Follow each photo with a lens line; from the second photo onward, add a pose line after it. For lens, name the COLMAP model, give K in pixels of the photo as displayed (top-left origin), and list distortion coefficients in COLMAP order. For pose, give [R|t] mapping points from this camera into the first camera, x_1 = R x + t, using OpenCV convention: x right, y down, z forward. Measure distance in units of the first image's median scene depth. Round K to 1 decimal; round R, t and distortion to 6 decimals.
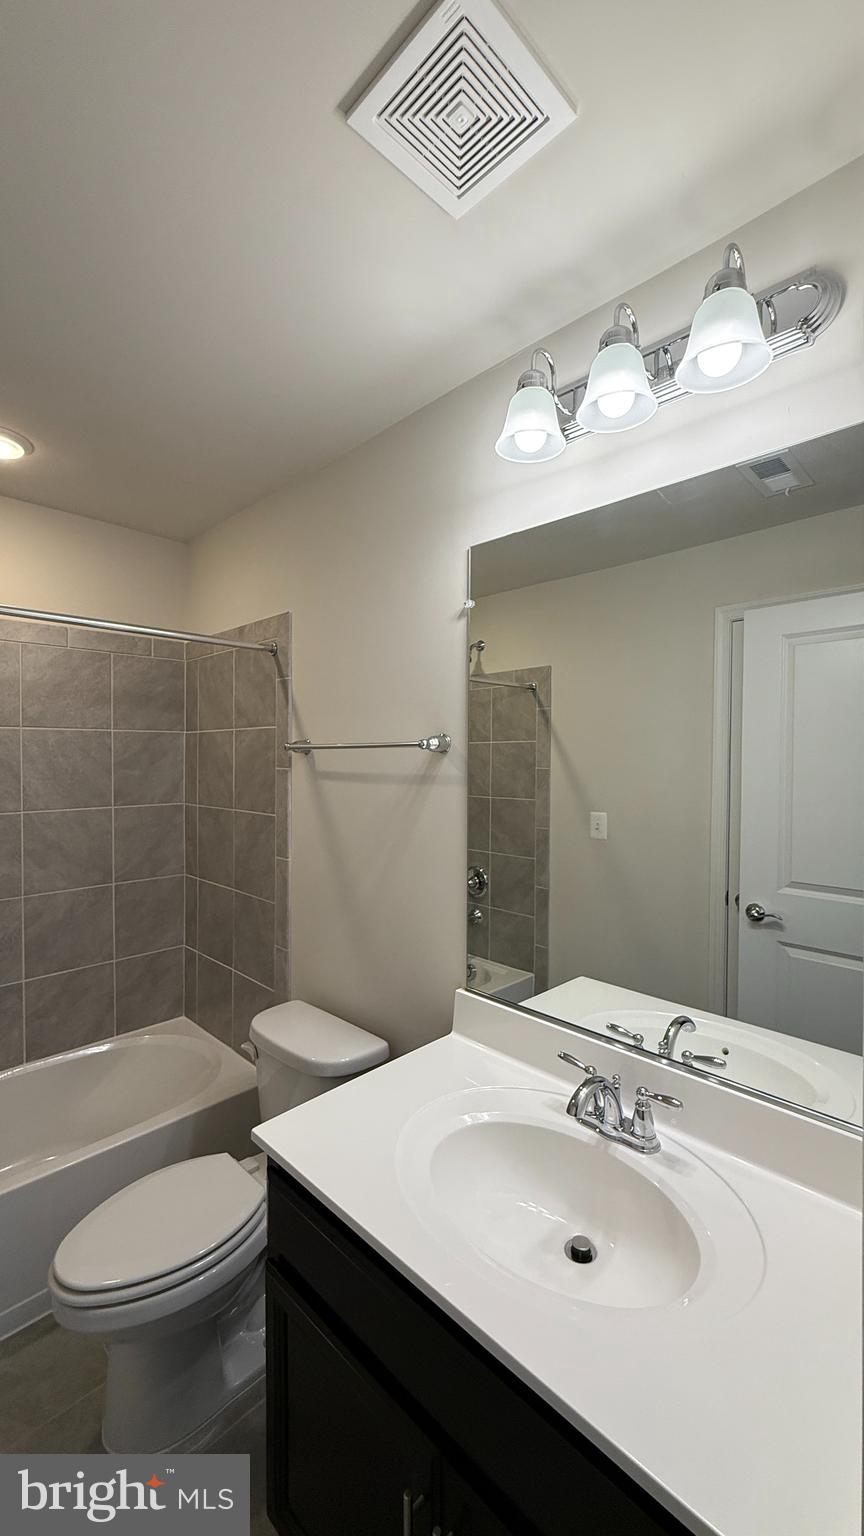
lens RADIAL K [[617.9, 0, 438.5], [0, 617.9, 768.6], [0, 0, 1]] dist [0.001518, -0.001111]
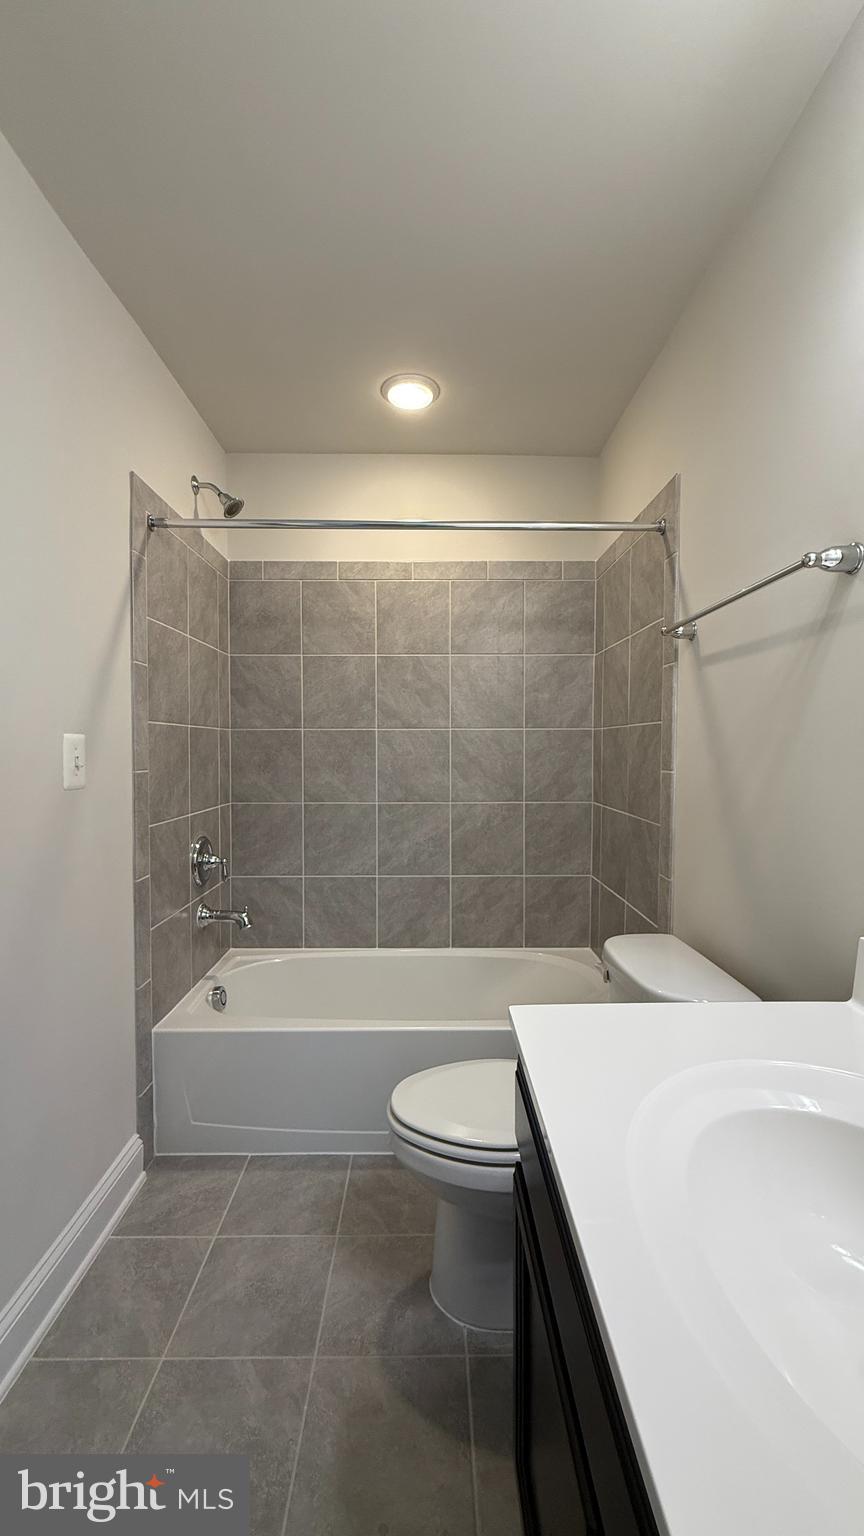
lens RADIAL K [[617.9, 0, 429.3], [0, 617.9, 769.5], [0, 0, 1]] dist [0.001518, -0.001111]
pose [[0.697849, 0.017540, -0.716030, 0.119510], [-0.009975, 0.999841, 0.014771, 0.126273], [0.716175, -0.003166, 0.697914, 0.166681]]
